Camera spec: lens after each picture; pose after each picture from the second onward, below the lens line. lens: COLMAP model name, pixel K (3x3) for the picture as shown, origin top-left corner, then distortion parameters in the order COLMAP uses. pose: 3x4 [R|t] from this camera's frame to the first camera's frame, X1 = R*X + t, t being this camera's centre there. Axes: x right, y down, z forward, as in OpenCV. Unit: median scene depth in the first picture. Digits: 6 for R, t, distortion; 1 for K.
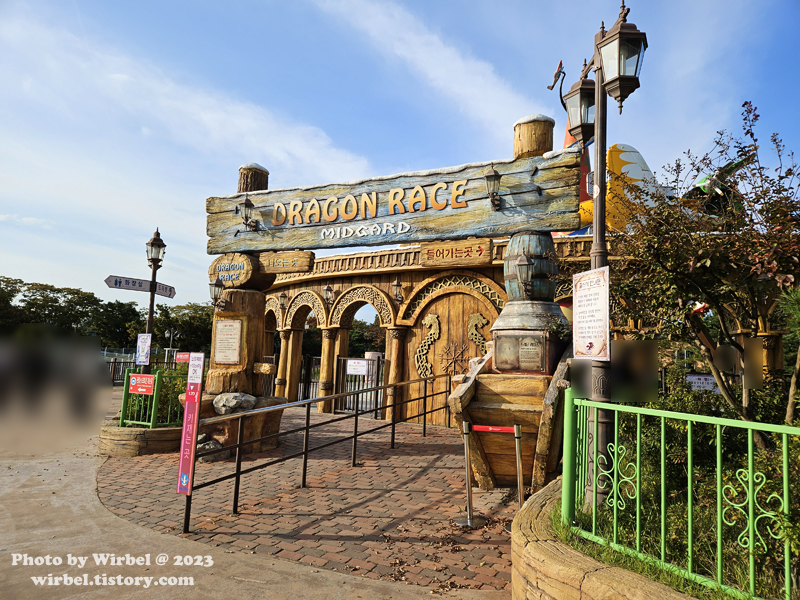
lens RADIAL K [[551.5, 0, 404.3], [0, 551.5, 298.2], [0, 0, 1]] dist [0.114435, -0.142338]
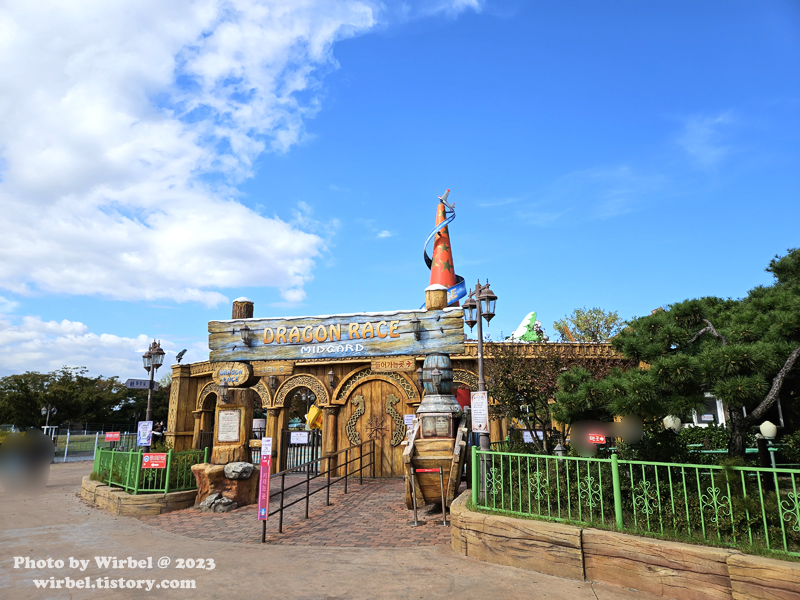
lens RADIAL K [[551.5, 0, 404.3], [0, 551.5, 298.2], [0, 0, 1]] dist [0.114435, -0.142338]
pose [[0.970285, 0.006998, 0.241864, -0.247235], [0.017899, 0.994767, -0.100590, -0.100658], [-0.241302, 0.101930, 0.965082, -0.556494]]
